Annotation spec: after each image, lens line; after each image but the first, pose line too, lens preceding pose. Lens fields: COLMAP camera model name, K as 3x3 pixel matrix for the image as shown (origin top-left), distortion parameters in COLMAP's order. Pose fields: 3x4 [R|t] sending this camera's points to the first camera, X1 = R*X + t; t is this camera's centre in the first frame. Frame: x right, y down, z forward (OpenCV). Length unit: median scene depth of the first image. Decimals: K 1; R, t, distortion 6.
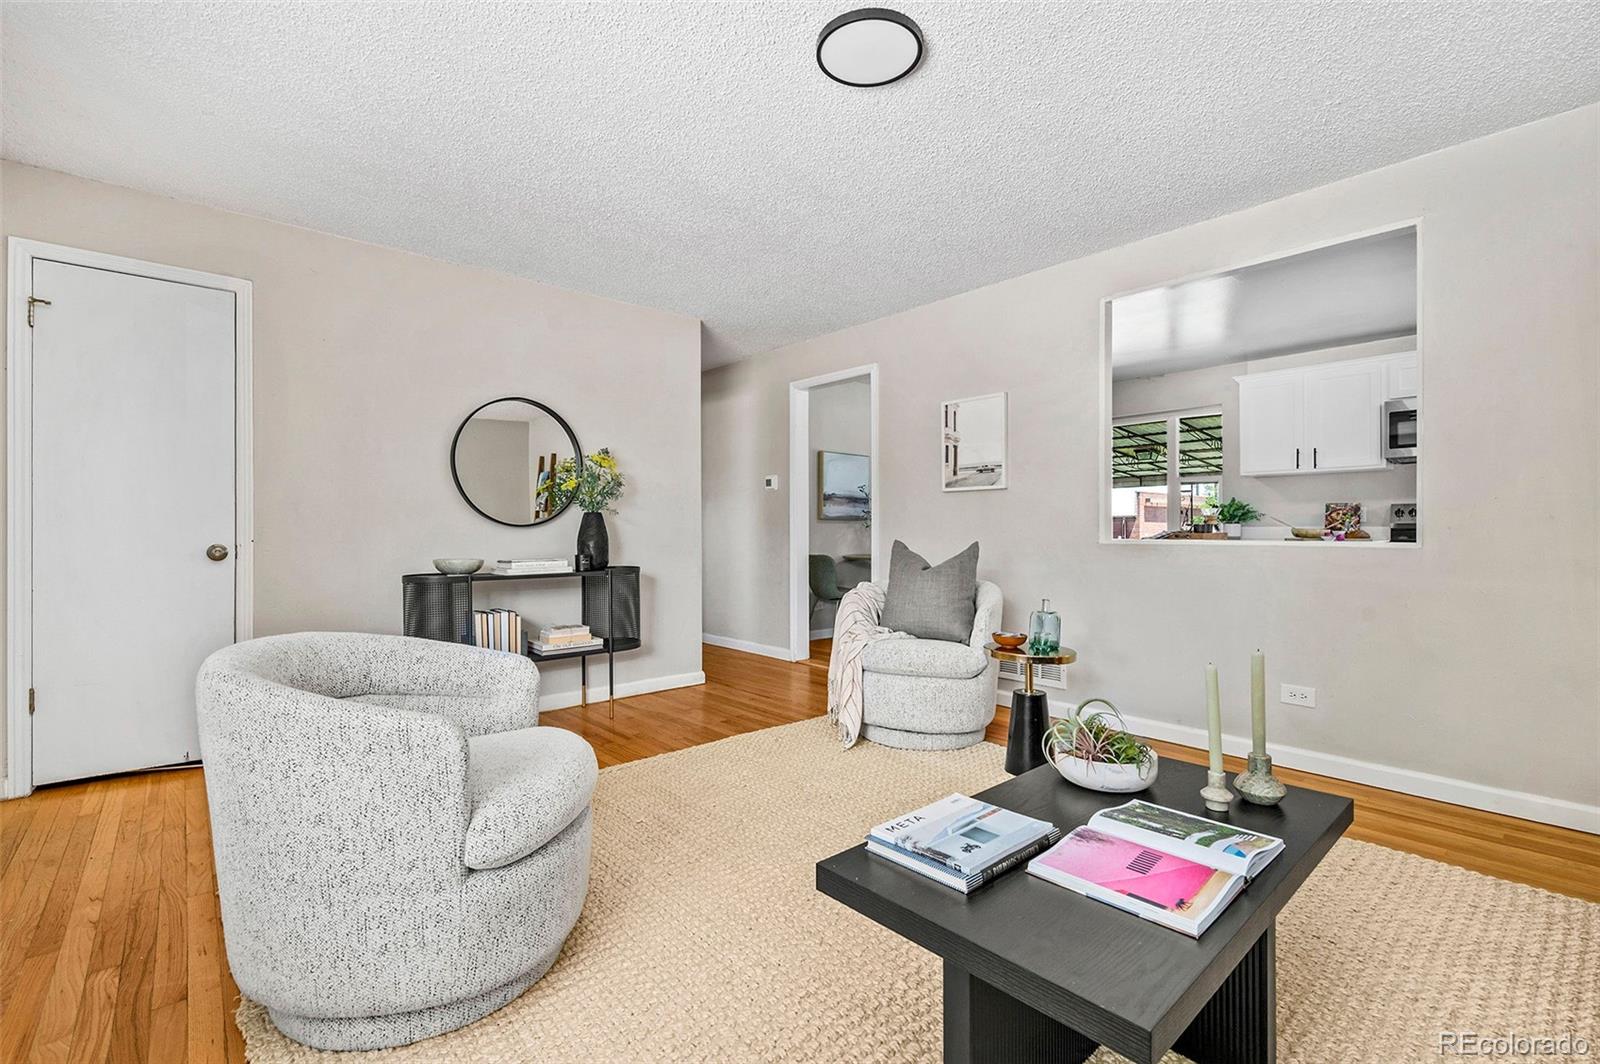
lens RADIAL K [[705.8, 0, 792.7], [0, 705.8, 526.1], [0, 0, 1]] dist [0.001821, 0.000278]
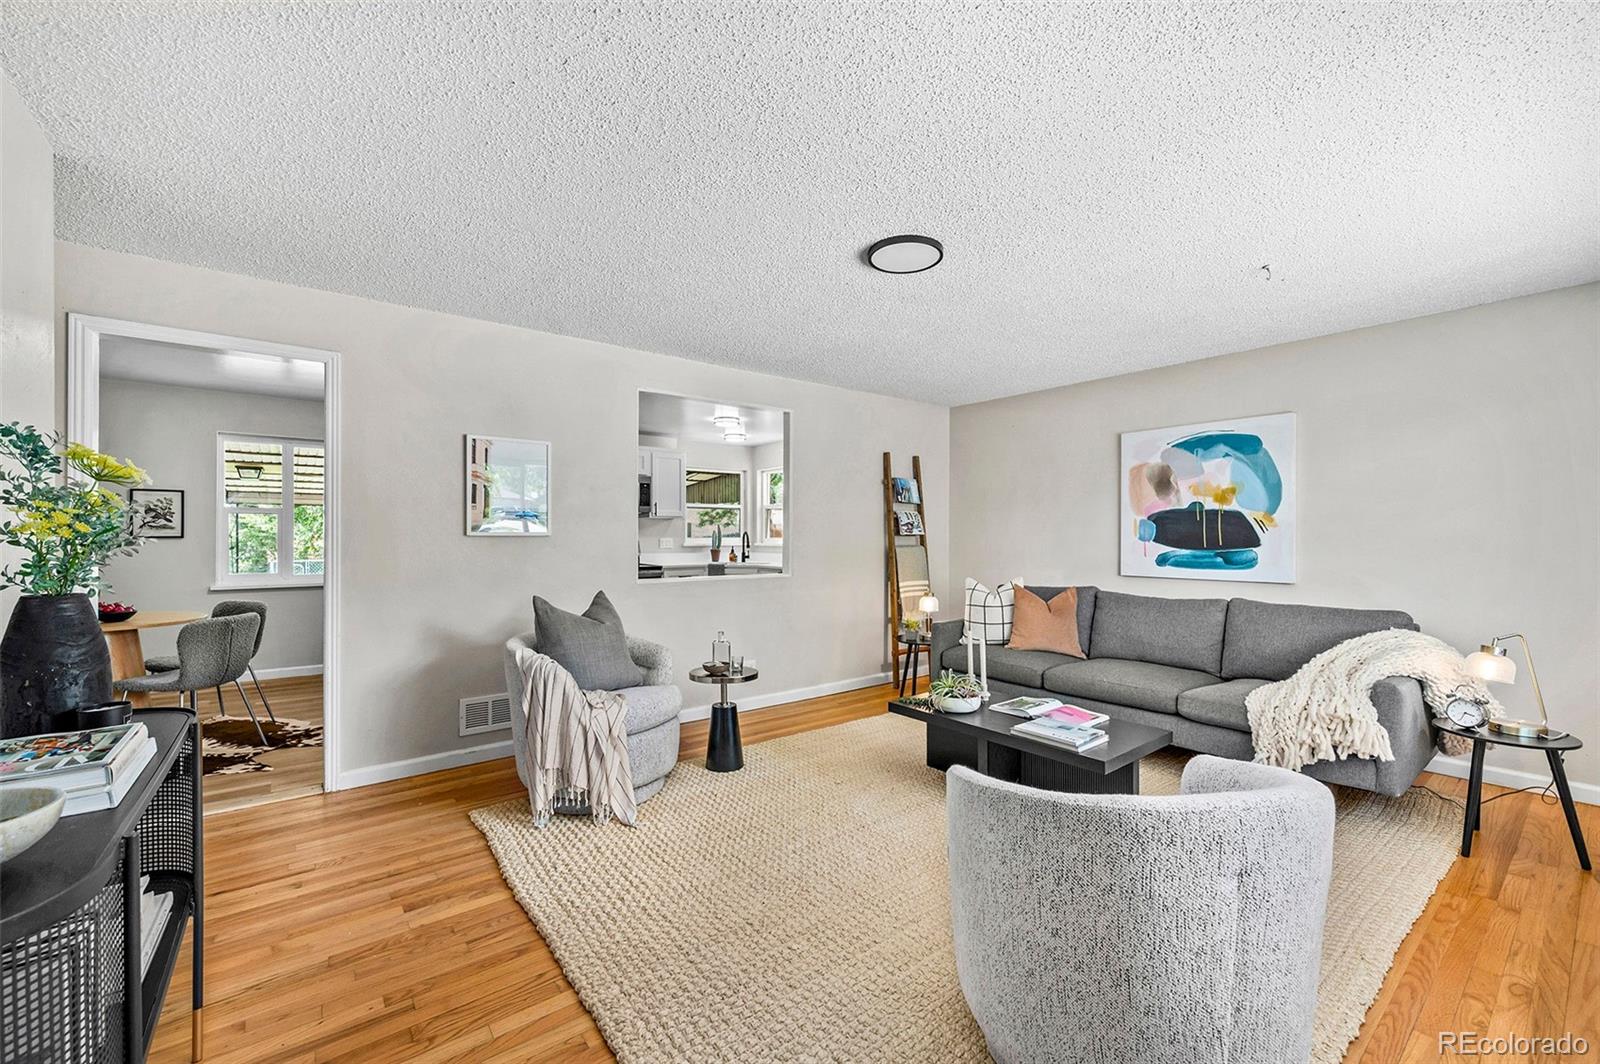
lens RADIAL K [[643.7, 0, 808.0], [0, 643.7, 532.1], [0, 0, 1]] dist [-0.001082, -0.000289]
pose [[0.048132, 0.009284, 0.998798, -0.454170], [-0.006982, 0.999935, -0.008958, -0.038813], [-0.998817, -0.006543, 0.048194, 0.429762]]
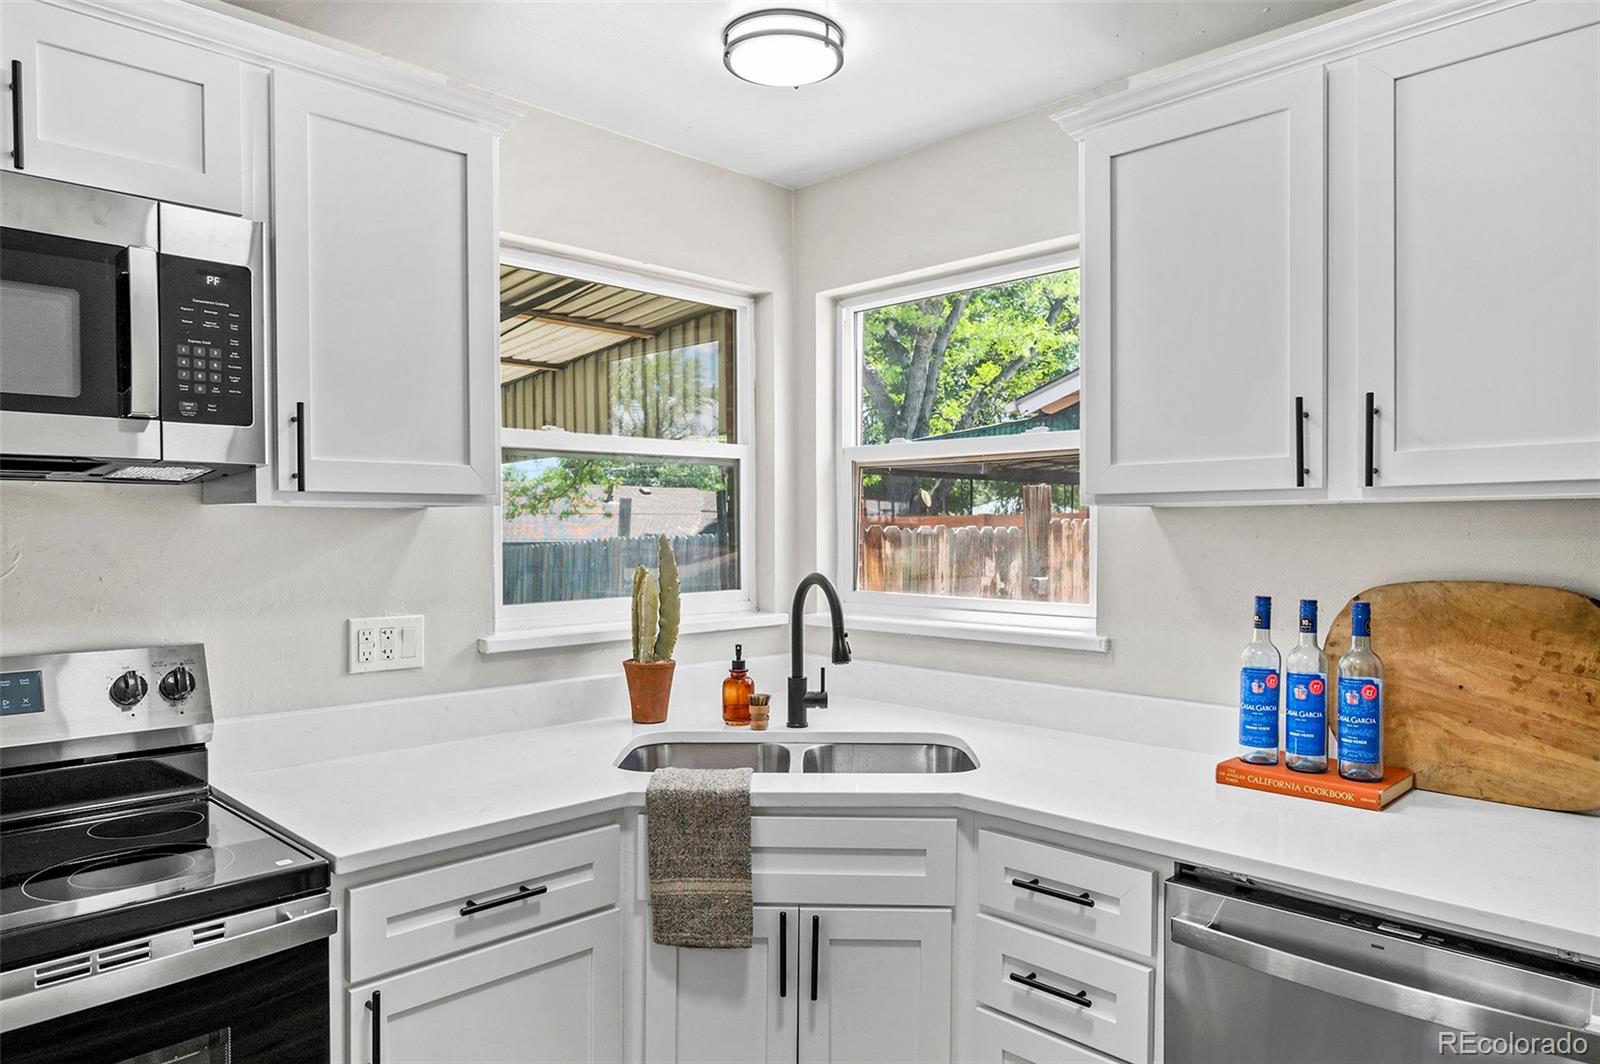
lens RADIAL K [[1043.9, 0, 796.0], [0, 1043.9, 537.8], [0, 0, 1]] dist [0.001092, -0.005876]
pose [[-0.061100, -0.005465, 0.998117, 0.541444], [-0.002347, 0.999983, 0.005332, -0.070506], [-0.998129, -0.002016, -0.061111, 0.678427]]
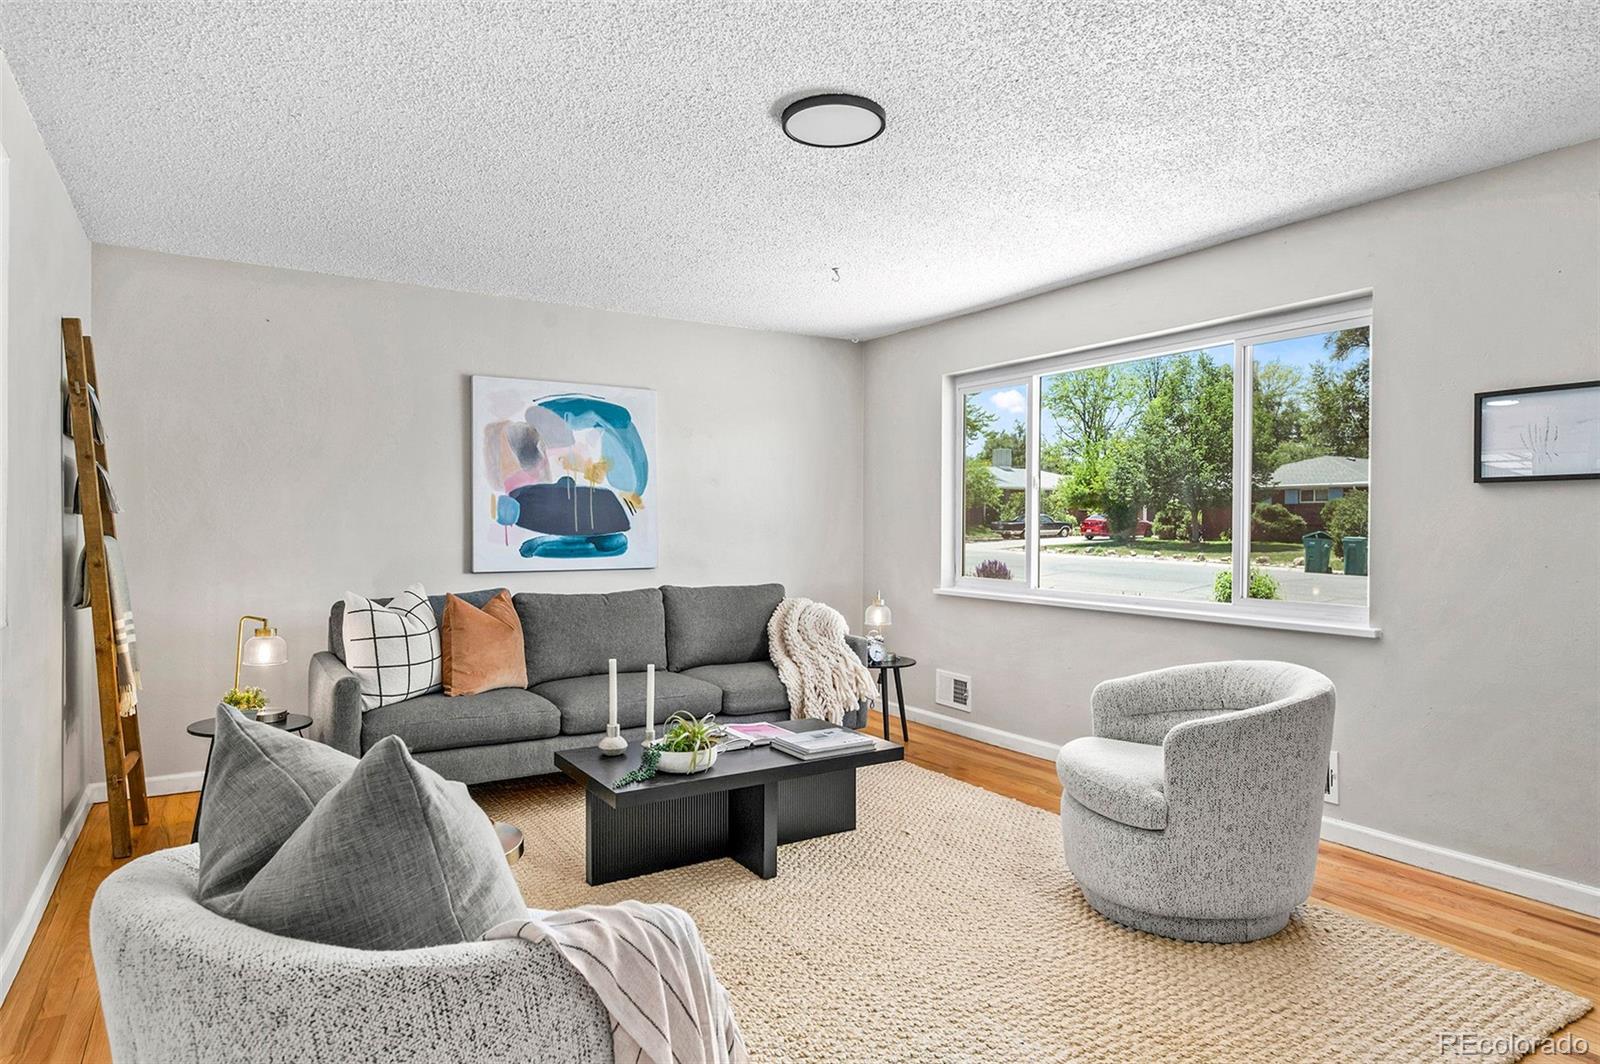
lens RADIAL K [[927.4, 0, 810.7], [0, 927.4, 530.3], [0, 0, 1]] dist [0.003858, 0.000583]
pose [[-0.990061, -0.006811, 0.140471, -0.014045], [-0.004428, 0.999841, 0.017270, -0.049577], [-0.140566, 0.016476, -0.989934, 0.900620]]
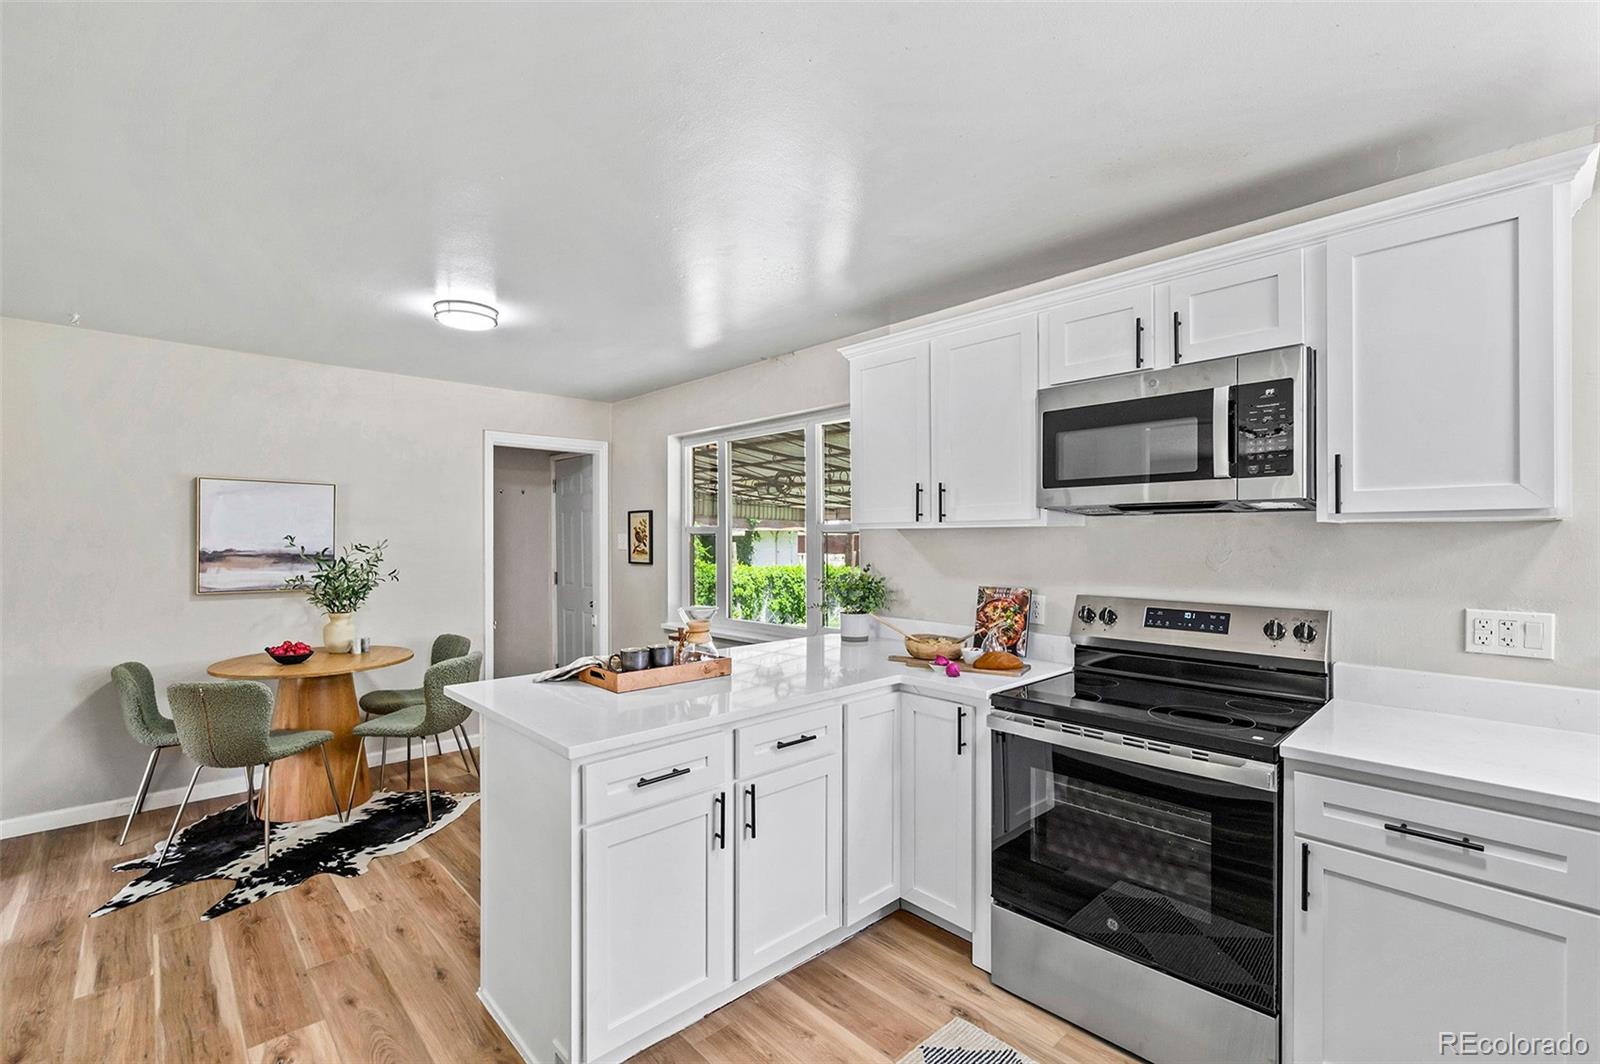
lens RADIAL K [[705.8, 0, 802.5], [0, 705.8, 535.4], [0, 0, 1]] dist [0.001821, 0.000278]
pose [[0.999619, 0.002467, 0.027500, 0.617821], [-0.002552, 0.999992, 0.003054, -0.073110], [-0.027492, -0.003123, 0.999617, 0.481694]]
